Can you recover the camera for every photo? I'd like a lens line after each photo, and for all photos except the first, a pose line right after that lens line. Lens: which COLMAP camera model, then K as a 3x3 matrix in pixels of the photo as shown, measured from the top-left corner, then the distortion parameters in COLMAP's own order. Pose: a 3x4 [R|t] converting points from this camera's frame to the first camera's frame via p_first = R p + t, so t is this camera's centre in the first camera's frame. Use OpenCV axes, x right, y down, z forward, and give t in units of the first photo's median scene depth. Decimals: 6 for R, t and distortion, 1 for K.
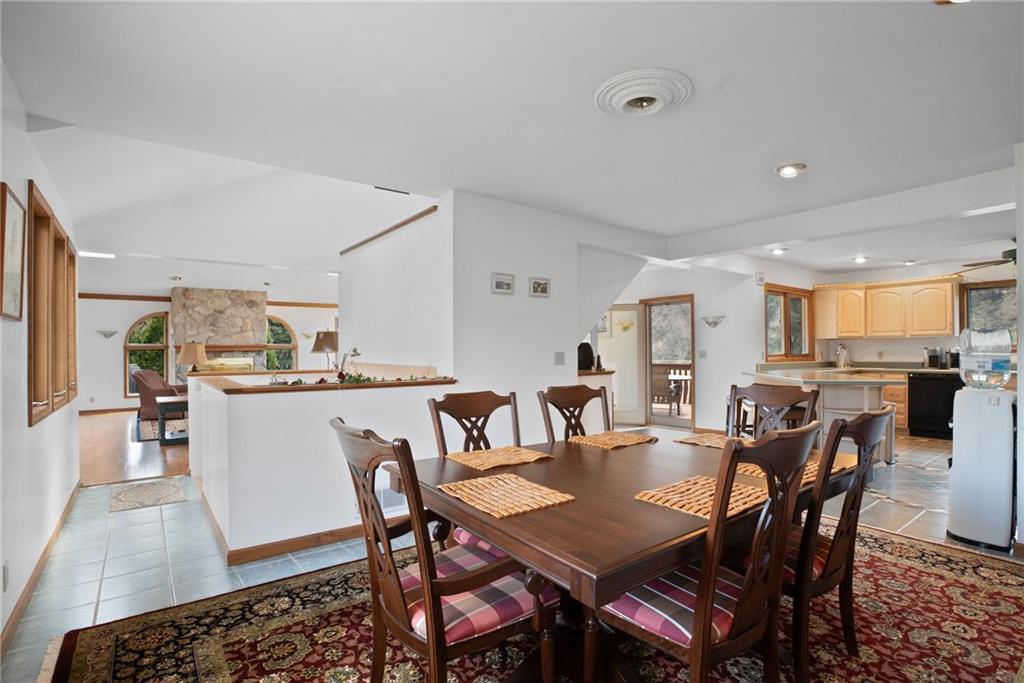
lens RADIAL K [[512.7, 0, 517.3], [0, 512.7, 348.0], [0, 0, 1]] dist [-0.045410, 0.003660]
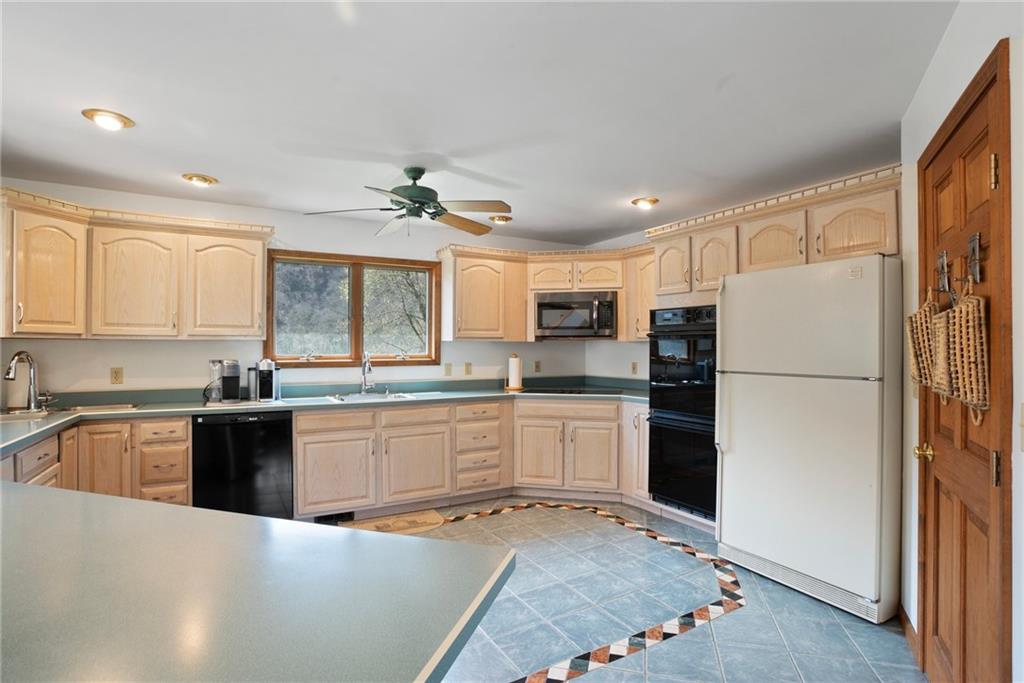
lens RADIAL K [[512.7, 0, 509.8], [0, 512.7, 348.2], [0, 0, 1]] dist [-0.045410, 0.003660]
pose [[0.145546, 0.011213, 0.989288, 0.357193], [-0.010568, 0.999896, -0.009778, -0.011481], [-0.989295, -0.009032, 0.145649, 0.633826]]
